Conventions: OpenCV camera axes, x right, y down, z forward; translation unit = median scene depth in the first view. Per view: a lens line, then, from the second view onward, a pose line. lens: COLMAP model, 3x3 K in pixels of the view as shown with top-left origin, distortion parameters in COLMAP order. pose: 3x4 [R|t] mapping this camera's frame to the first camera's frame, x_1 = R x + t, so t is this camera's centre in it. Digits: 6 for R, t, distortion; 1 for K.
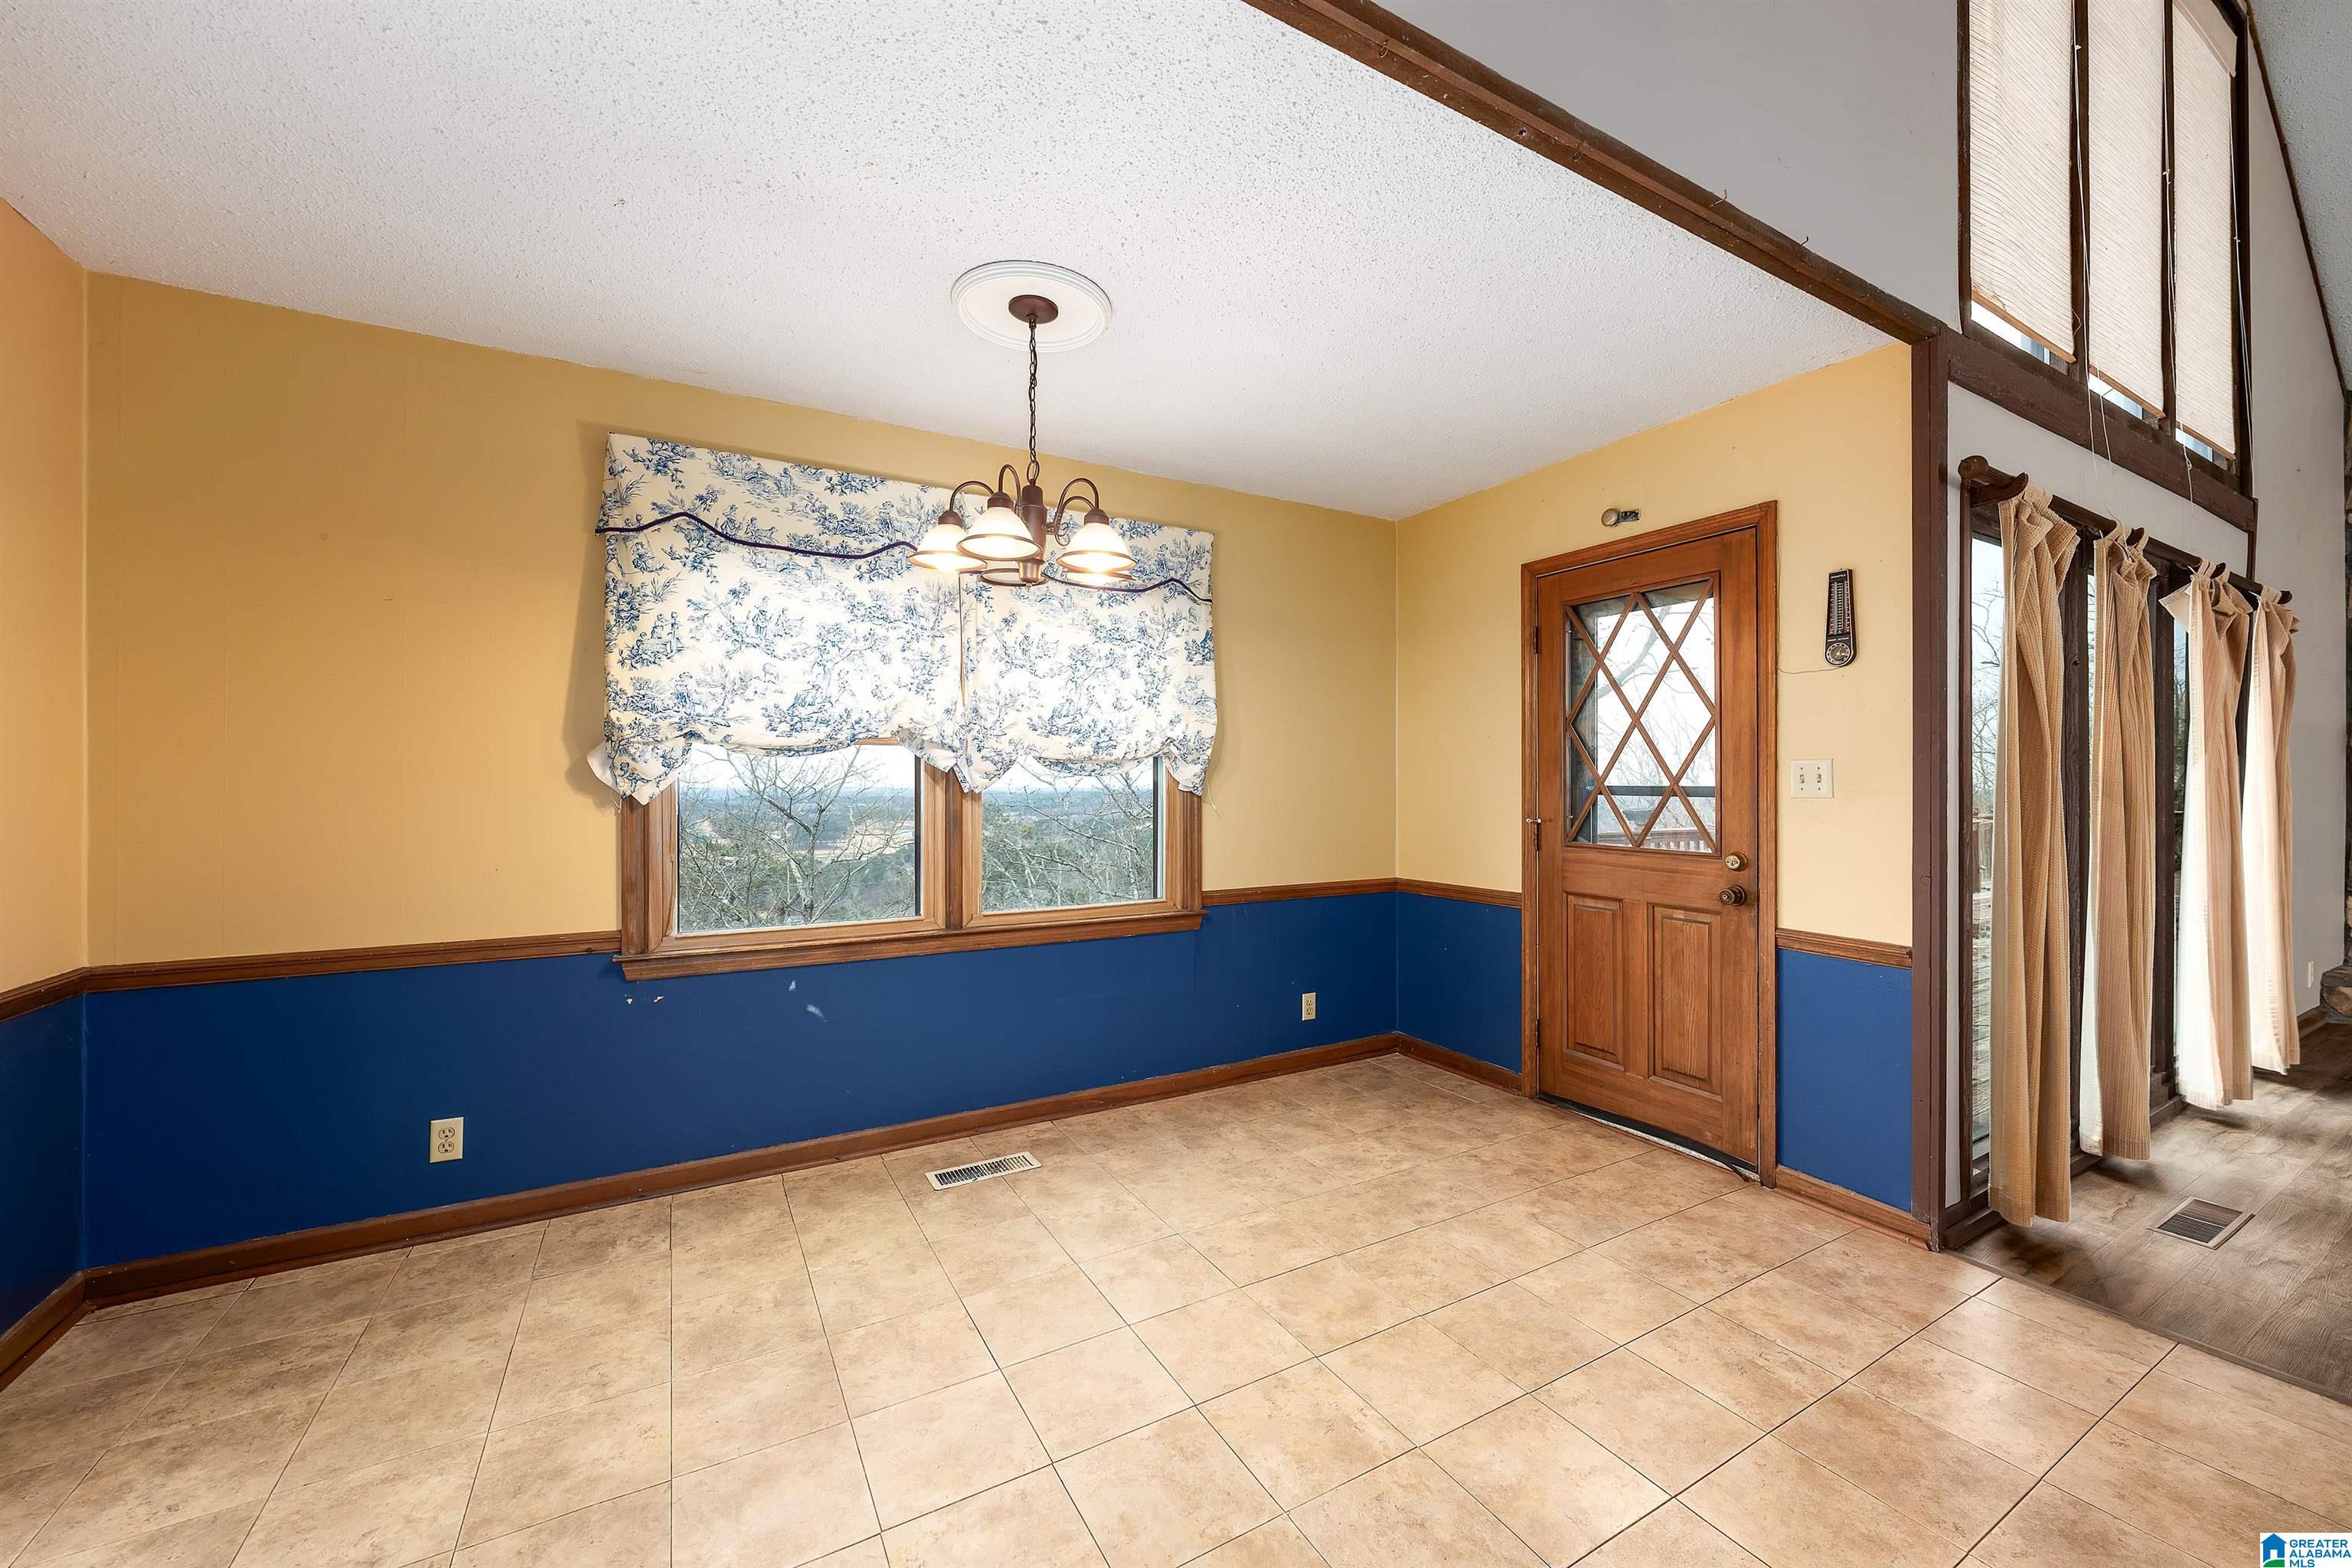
lens RADIAL K [[900.3, 0, 1177.6], [0, 900.3, 777.4], [0, 0, 1]] dist [-0.003126, 0.000346]
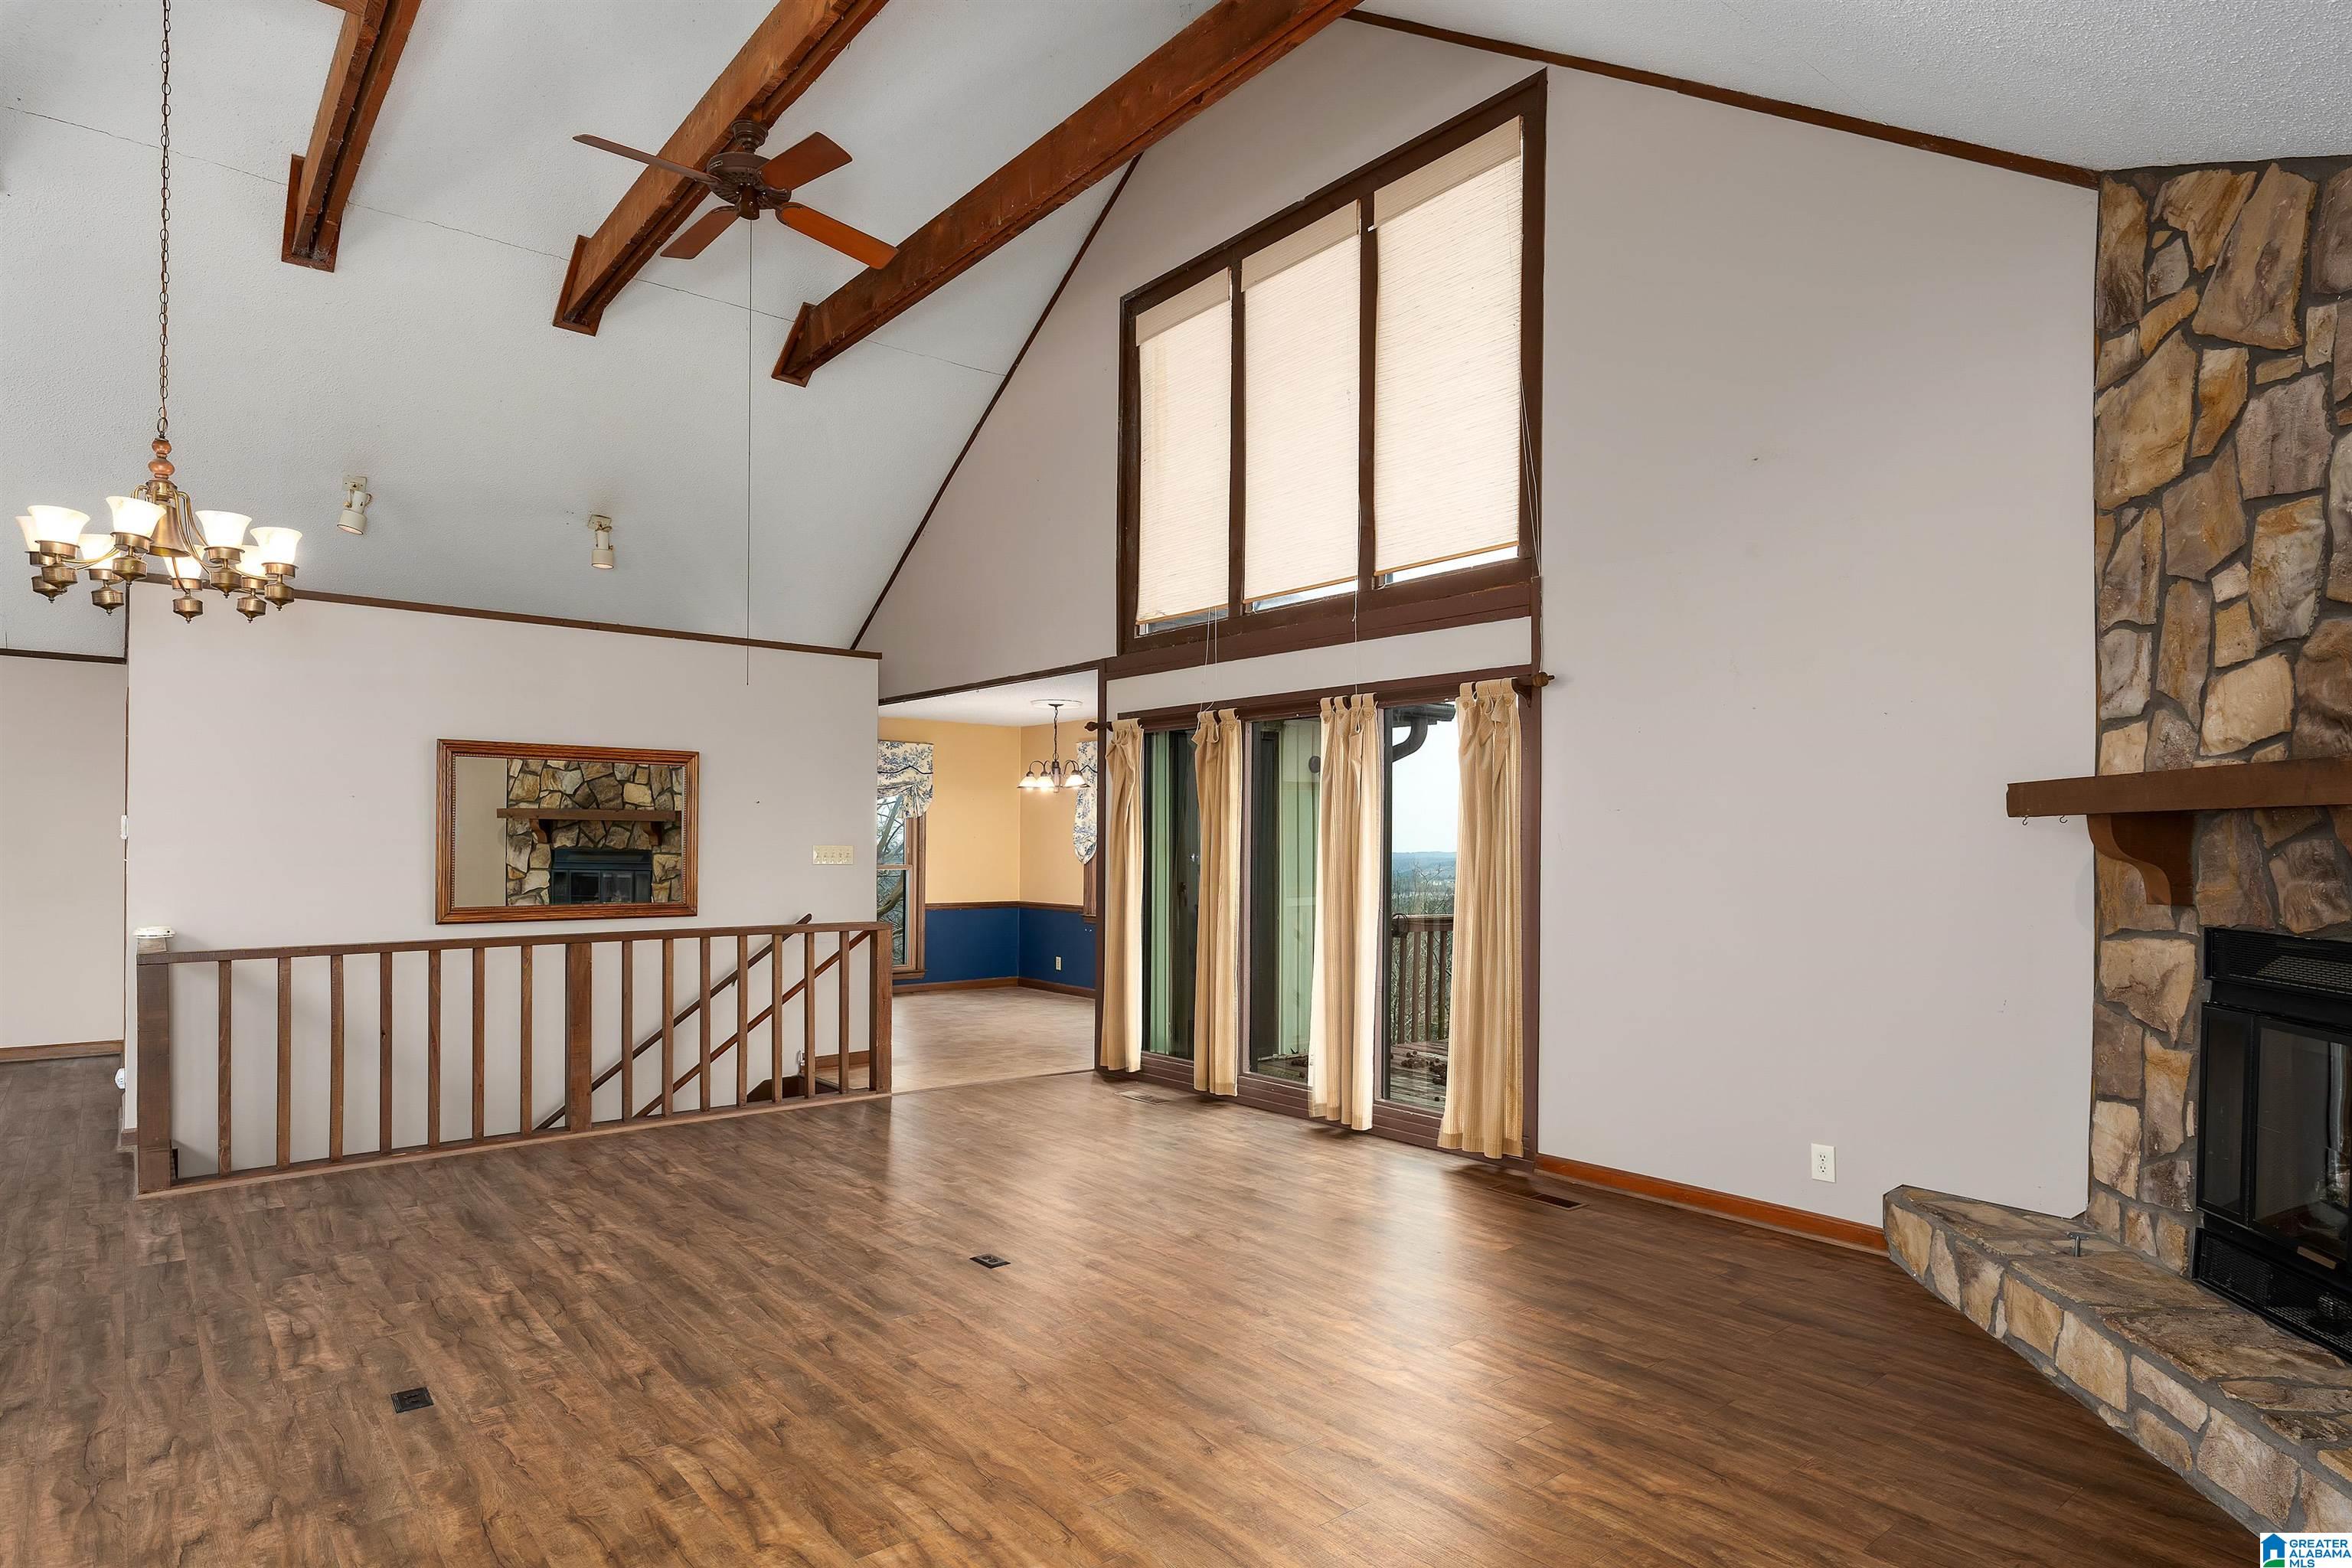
lens RADIAL K [[1294.2, 0, 1147.9], [0, 1294.2, 851.4], [0, 0, 1]] dist [0.002395, -0.000934]
pose [[0.150303, 0.008715, -0.988602, 3.311145], [-0.001494, 0.999962, 0.008588, -0.043826], [0.988639, 0.000186, 0.150310, 0.506369]]
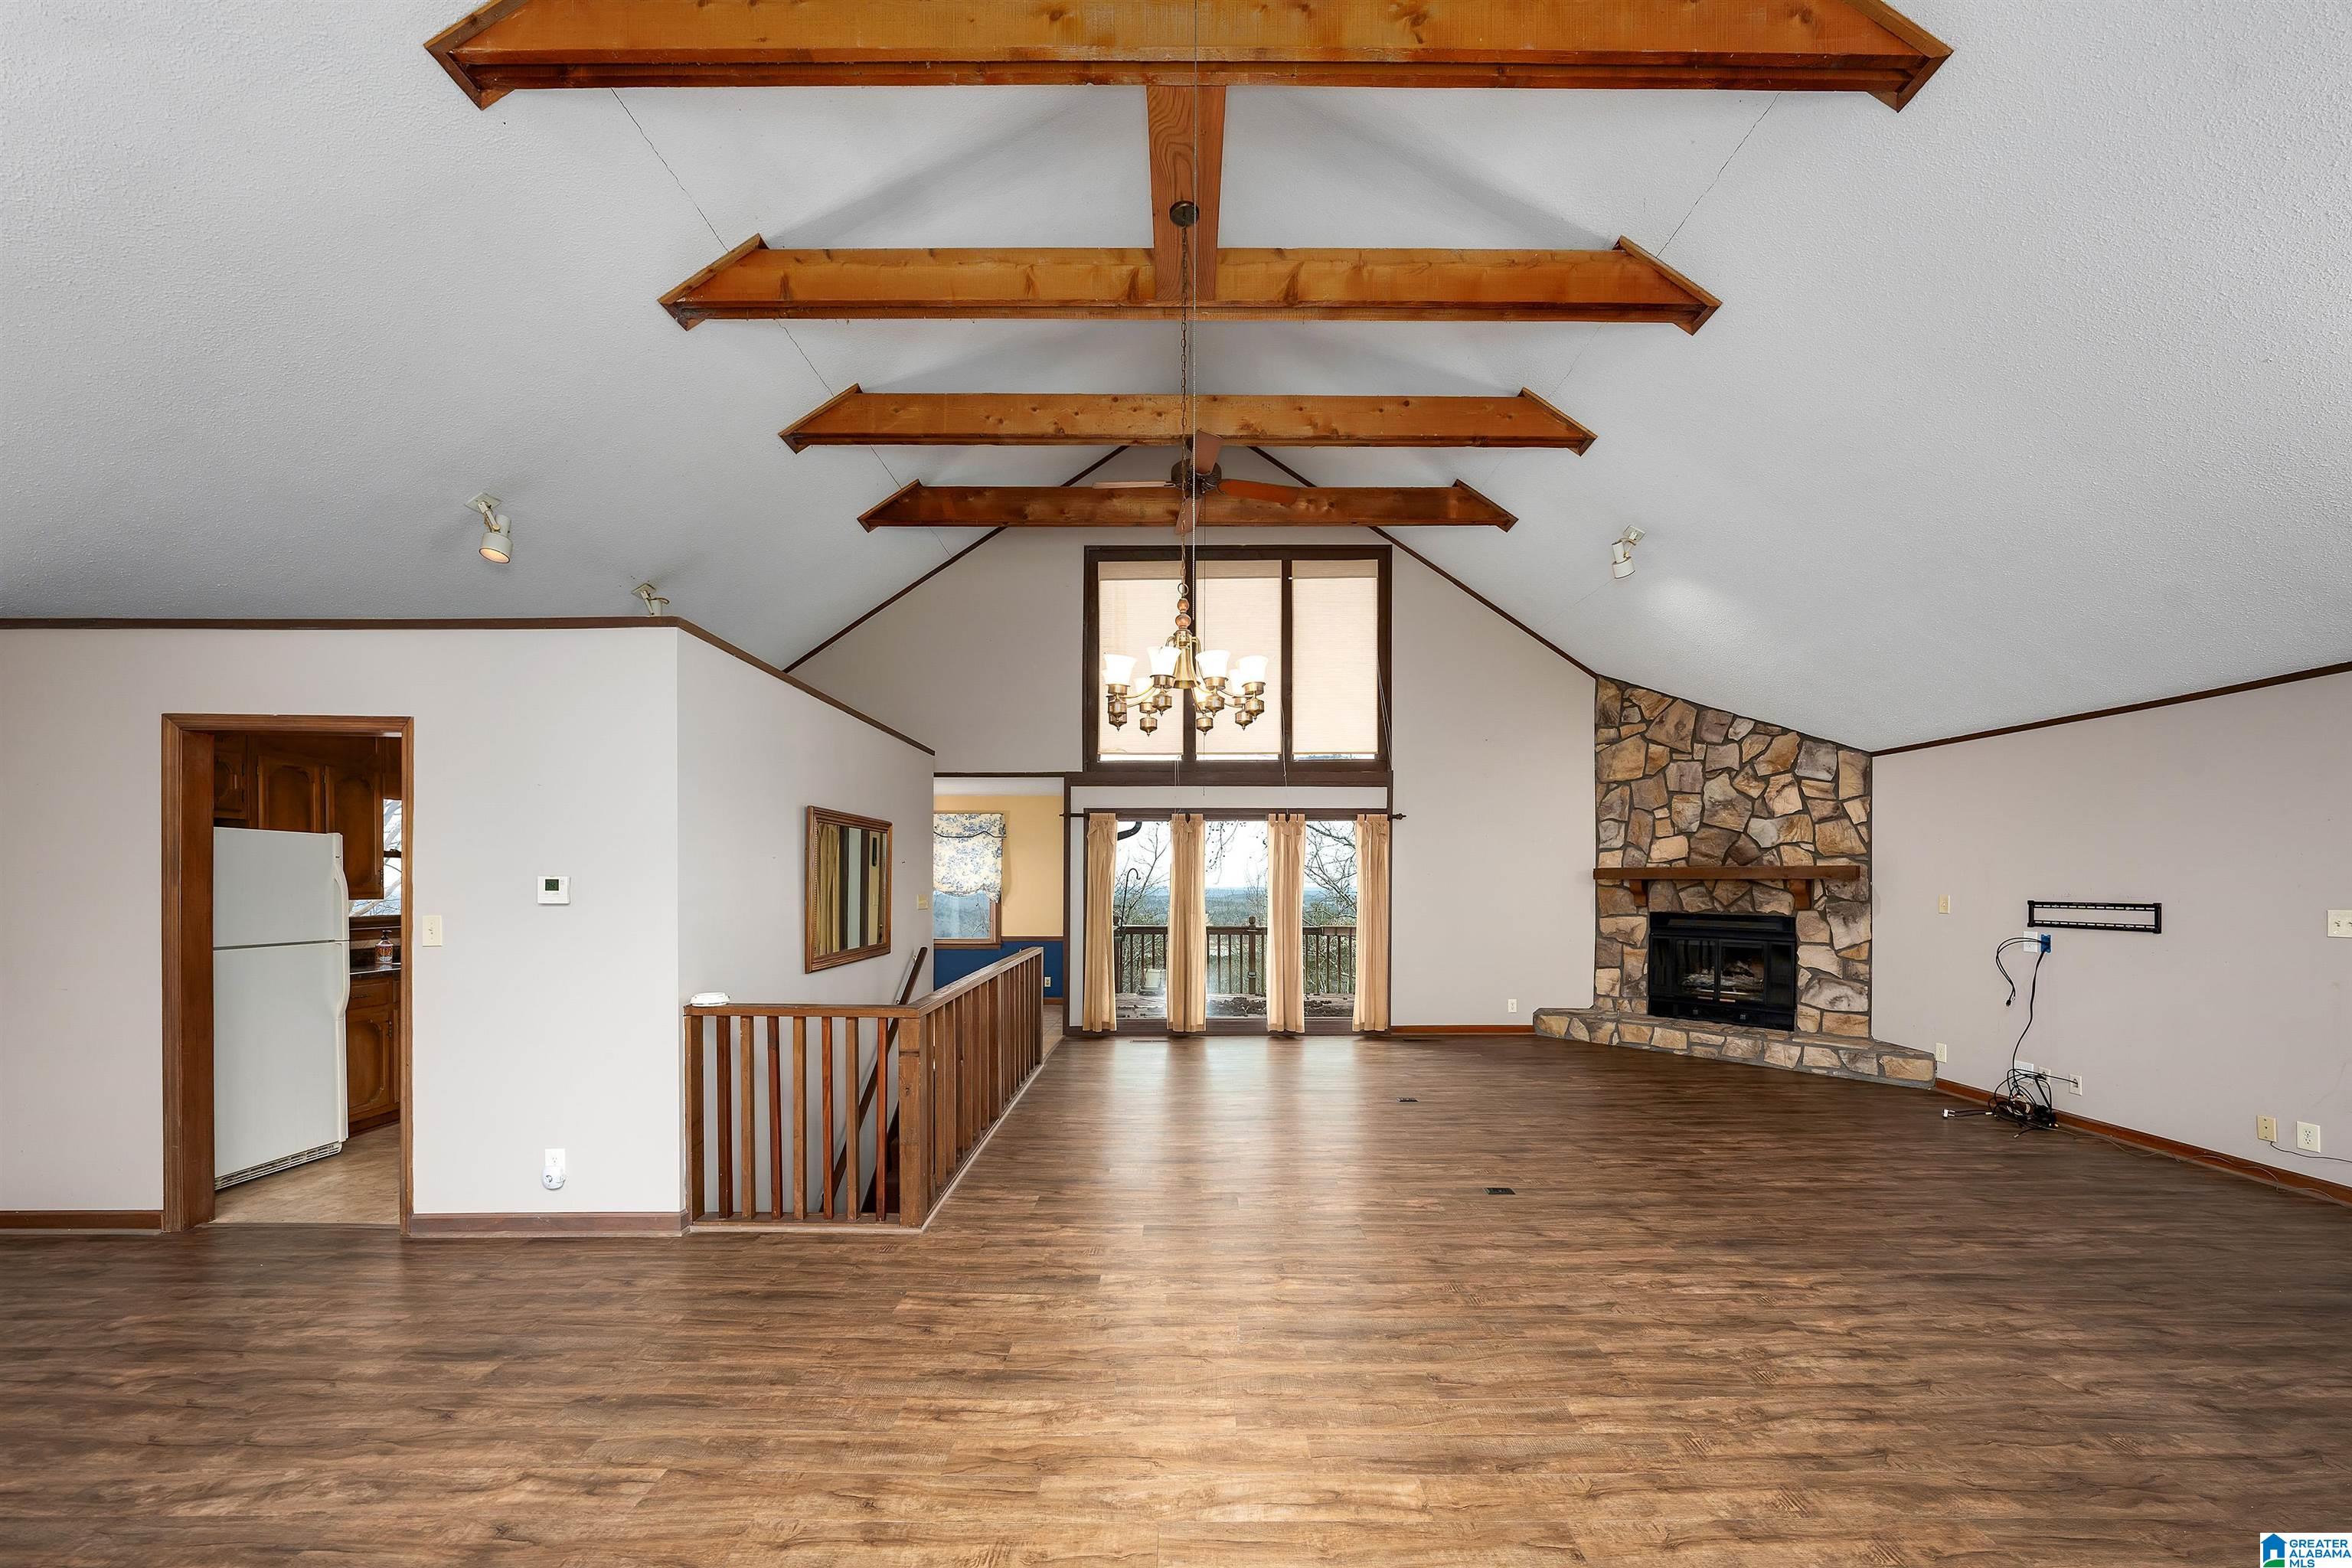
lens RADIAL K [[867.7, 0, 1197.9], [0, 867.7, 889.4], [0, 0, 1]] dist [-0.003835, 0.000671]
pose [[0.870090, 0.005355, -0.492864, 2.409390], [0.001866, 0.999898, 0.014158, -0.077458], [0.492890, -0.013239, 0.869991, -1.383919]]
